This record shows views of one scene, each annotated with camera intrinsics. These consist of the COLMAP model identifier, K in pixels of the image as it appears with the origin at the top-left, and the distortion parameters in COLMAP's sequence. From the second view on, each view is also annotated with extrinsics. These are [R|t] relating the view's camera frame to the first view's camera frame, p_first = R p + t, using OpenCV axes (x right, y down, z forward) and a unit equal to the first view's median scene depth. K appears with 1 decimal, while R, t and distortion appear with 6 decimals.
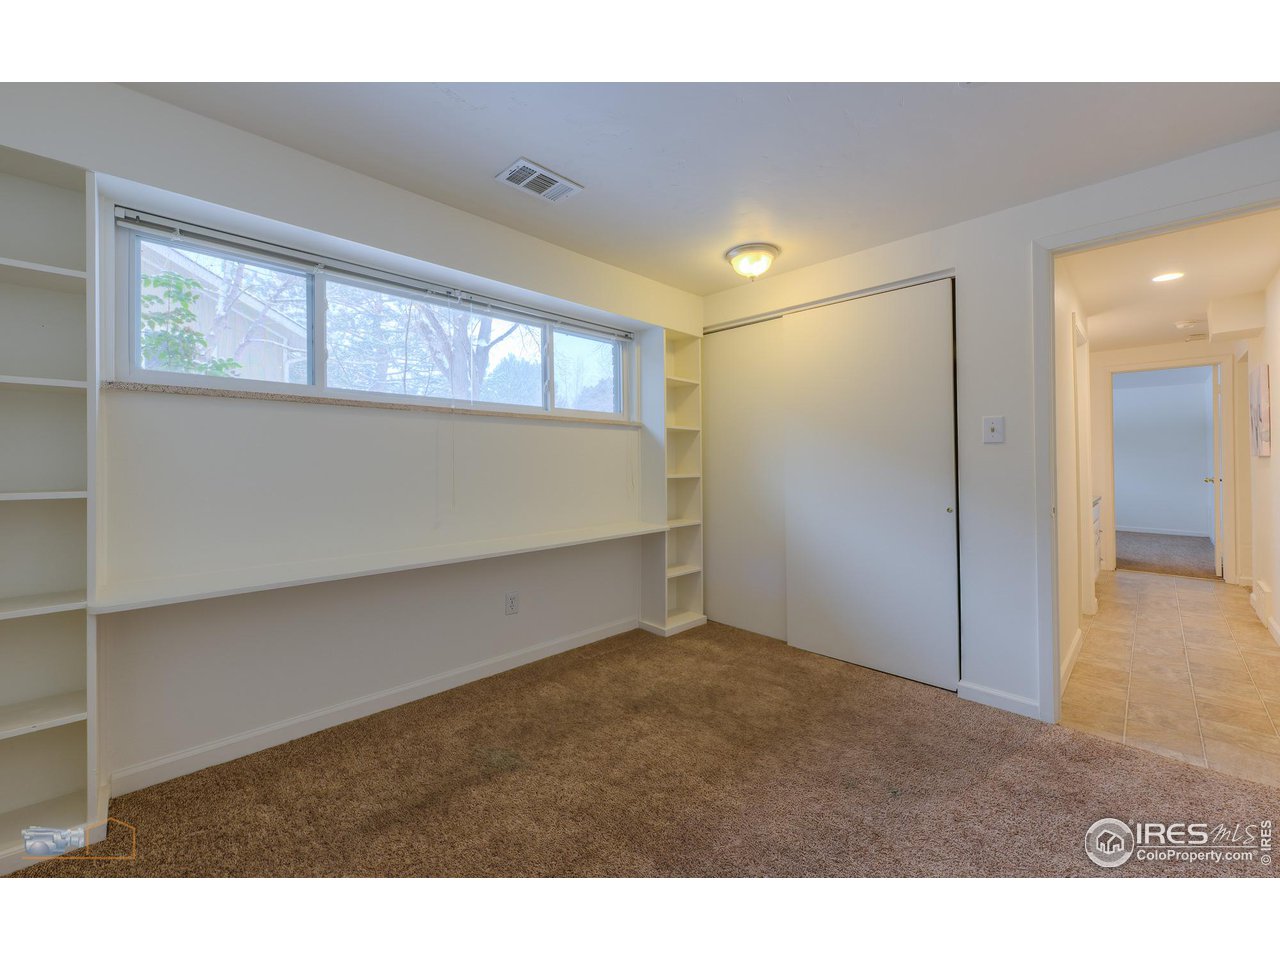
lens RADIAL K [[519.6, 0, 642.6], [0, 519.6, 454.7], [0, 0, 1]] dist [0.000910, 0.000084]
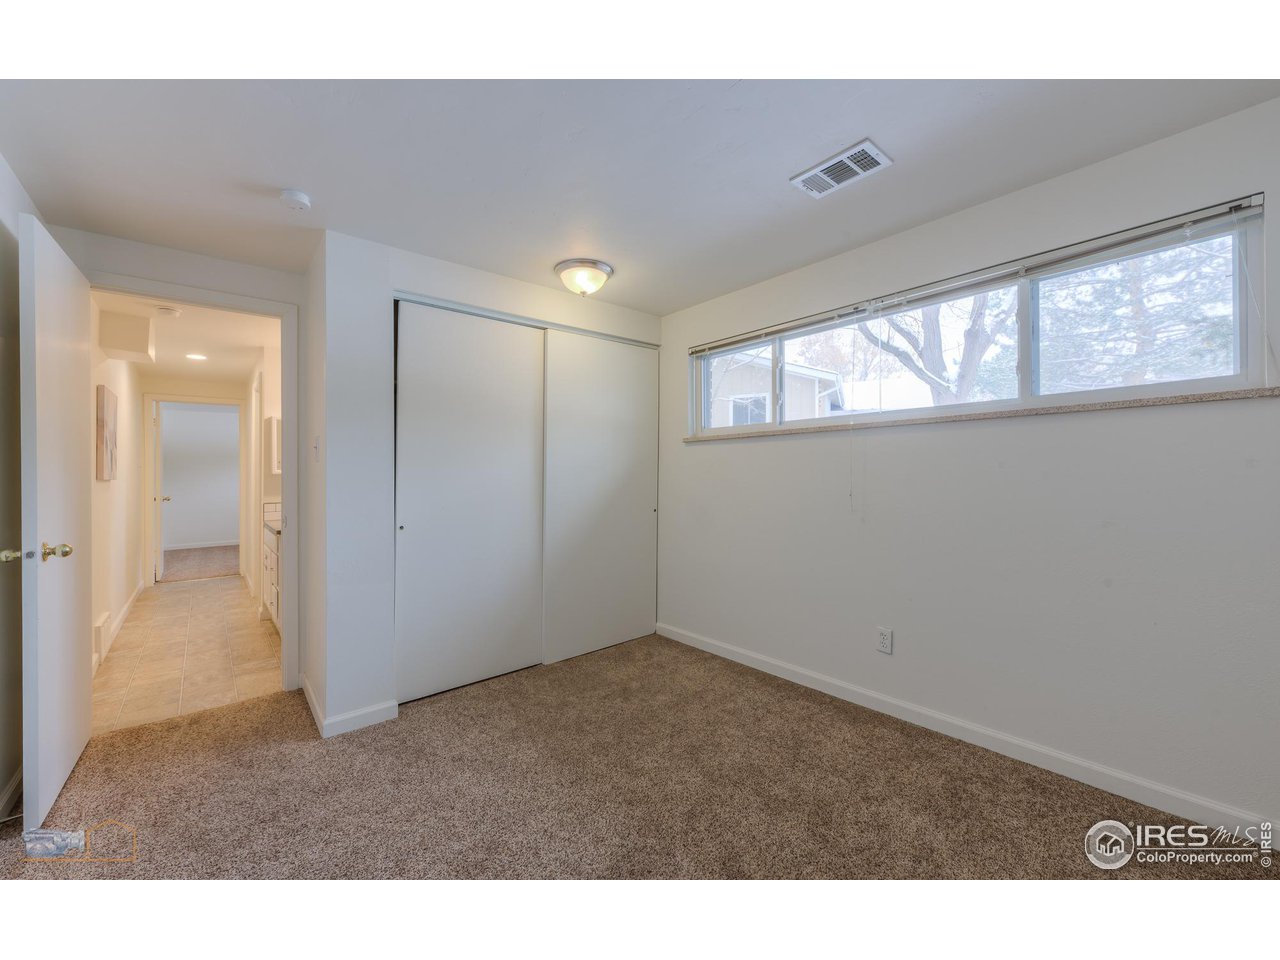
lens RADIAL K [[501.2, 0, 624.5], [0, 501.2, 481.3], [0, 0, 1]] dist [-0.012554, -0.000051]
pose [[-0.090610, 0.000017, -0.995886, 0.780342], [0.024213, 0.999704, -0.002186, 0.016324], [0.995592, -0.024312, -0.090584, 0.789895]]
